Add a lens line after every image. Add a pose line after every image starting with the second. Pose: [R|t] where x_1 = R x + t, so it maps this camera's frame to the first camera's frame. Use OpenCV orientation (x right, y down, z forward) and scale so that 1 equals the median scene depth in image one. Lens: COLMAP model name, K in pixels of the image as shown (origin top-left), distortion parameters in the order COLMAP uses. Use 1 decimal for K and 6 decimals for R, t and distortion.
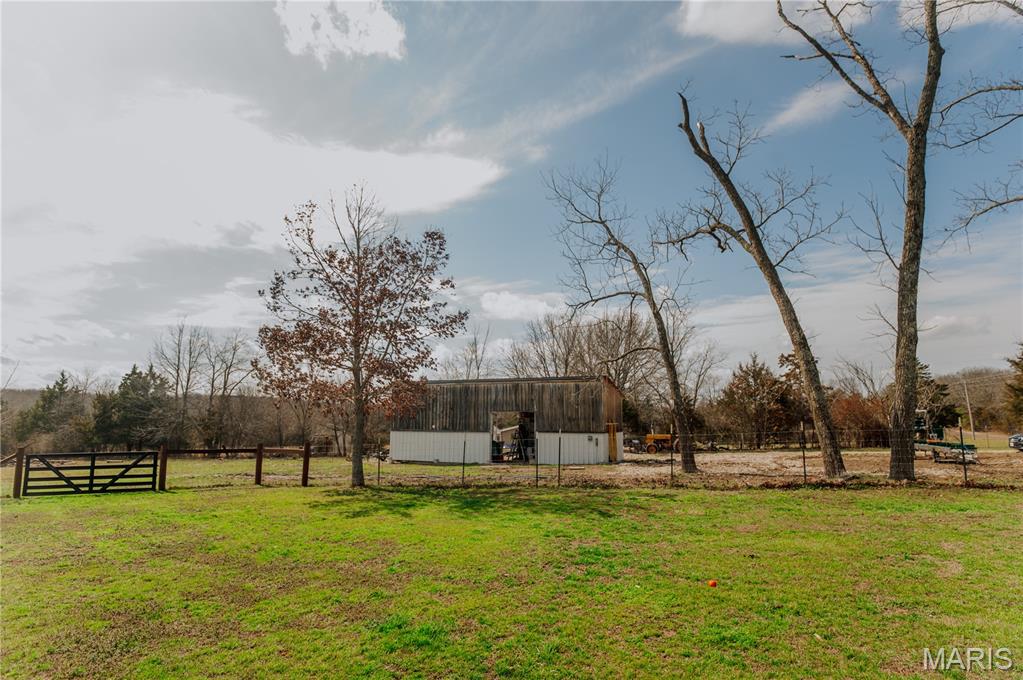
lens RADIAL K [[515.6, 0, 511.5], [0, 515.6, 340.0], [0, 0, 1]] dist [-0.030142, -0.000513]
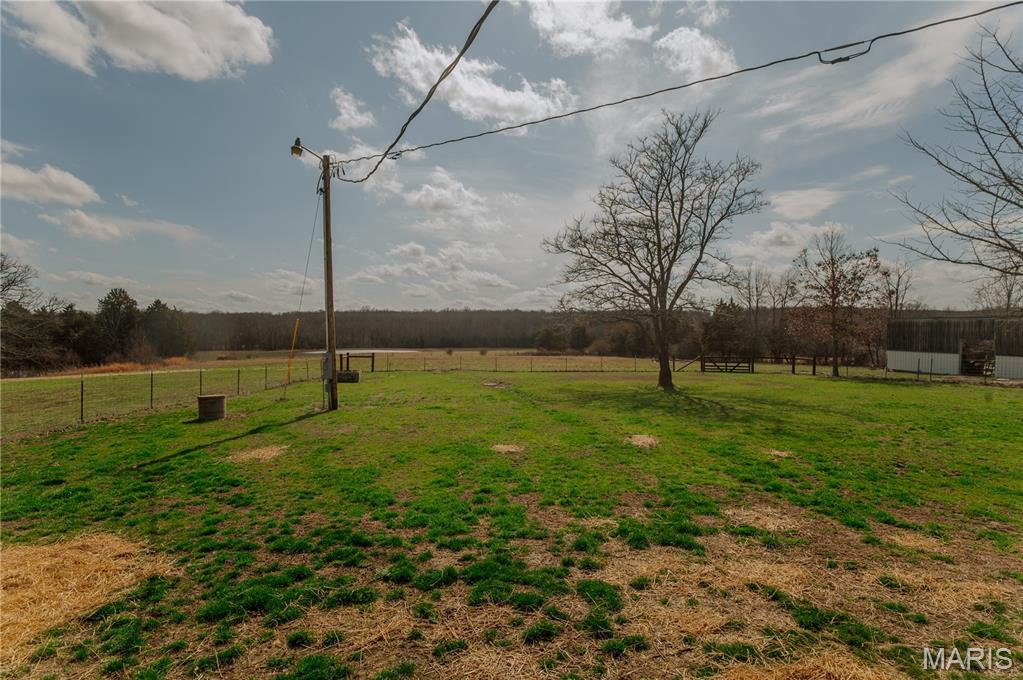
lens RADIAL K [[515.6, 0, 511.5], [0, 515.6, 340.0], [0, 0, 1]] dist [-0.030142, -0.000513]
pose [[0.532767, 0.017838, -0.846074, 0.397929], [0.130966, 0.985995, 0.103256, -0.136927], [0.836067, -0.165818, 0.522969, -0.633836]]
